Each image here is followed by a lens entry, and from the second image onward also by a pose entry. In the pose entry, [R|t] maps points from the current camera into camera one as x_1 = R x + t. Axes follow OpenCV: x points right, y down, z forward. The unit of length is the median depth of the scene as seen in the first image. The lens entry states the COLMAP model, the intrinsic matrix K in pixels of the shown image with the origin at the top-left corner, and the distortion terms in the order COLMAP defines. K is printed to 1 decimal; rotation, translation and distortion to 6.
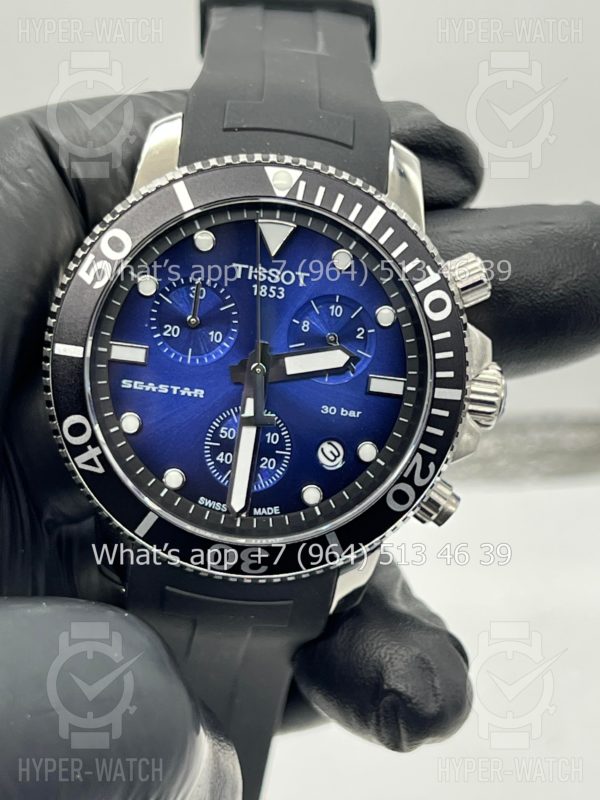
lens RADIAL K [[1892.1, 0, 307.6], [0, 1892.1, 397.3], [0, 0, 1]] dist [0.242020, 0.000000]
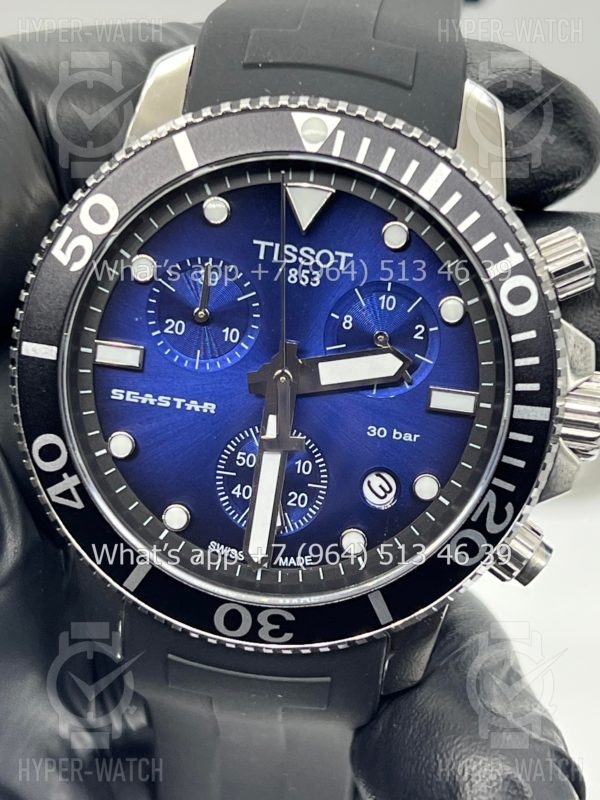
lens RADIAL K [[1892.1, 0, 292.5], [0, 1892.1, 423.7], [0, 0, 1]] dist [0.242020, 0.000000]
pose [[0.992423, 0.014046, -0.122062, 0.071696], [-0.013082, 0.999877, 0.008692, -0.002802], [0.122169, -0.007029, 0.992484, 0.234567]]
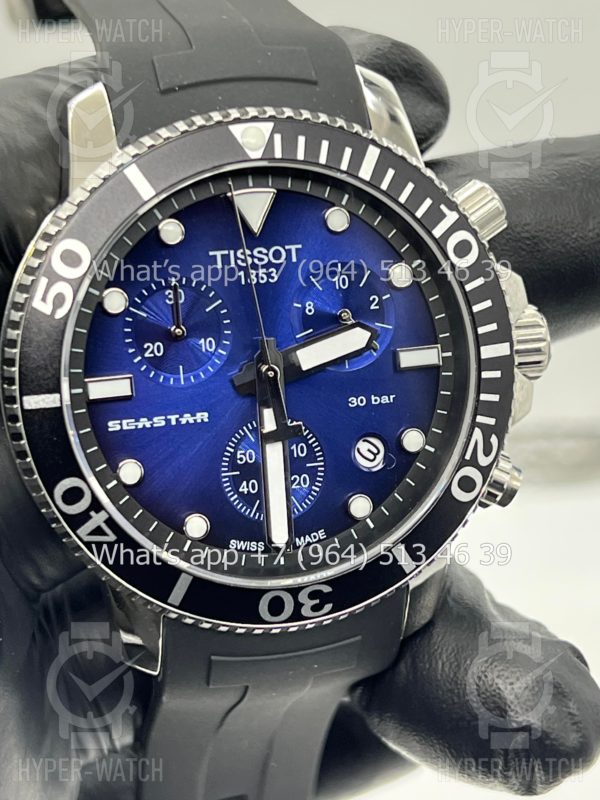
lens RADIAL K [[1892.1, 0, 301.8], [0, 1892.1, 405.9], [0, 0, 1]] dist [0.242020, 0.000000]
pose [[0.961057, -0.224020, 0.161816, -0.147651], [0.219963, 0.974569, 0.042803, -0.032408], [-0.167290, -0.005543, 0.985892, 0.191054]]
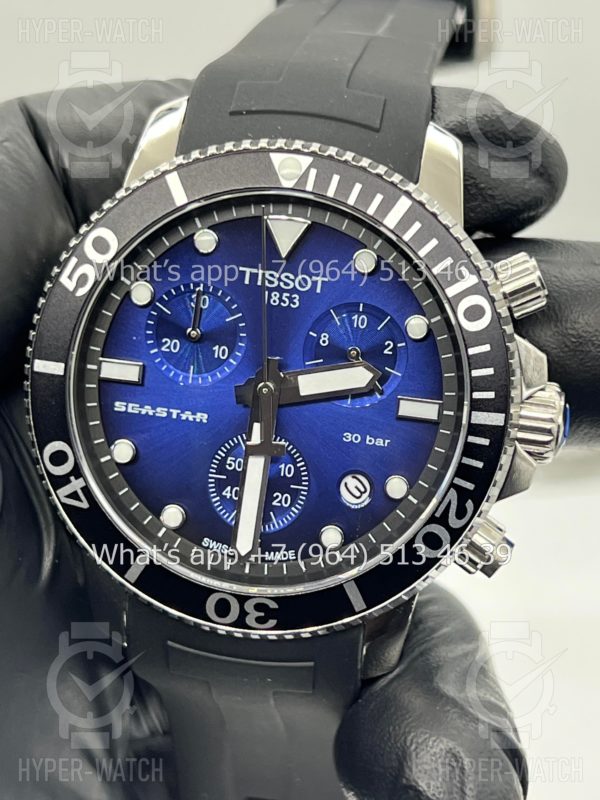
lens RADIAL K [[1892.1, 0, 296.4], [0, 1892.1, 402.5], [0, 0, 1]] dist [0.242020, 0.000000]
pose [[0.984631, 0.000043, -0.174650, 0.136978], [-0.006557, 0.999304, -0.036721, 0.022602], [0.174527, 0.037302, 0.983946, 0.156397]]
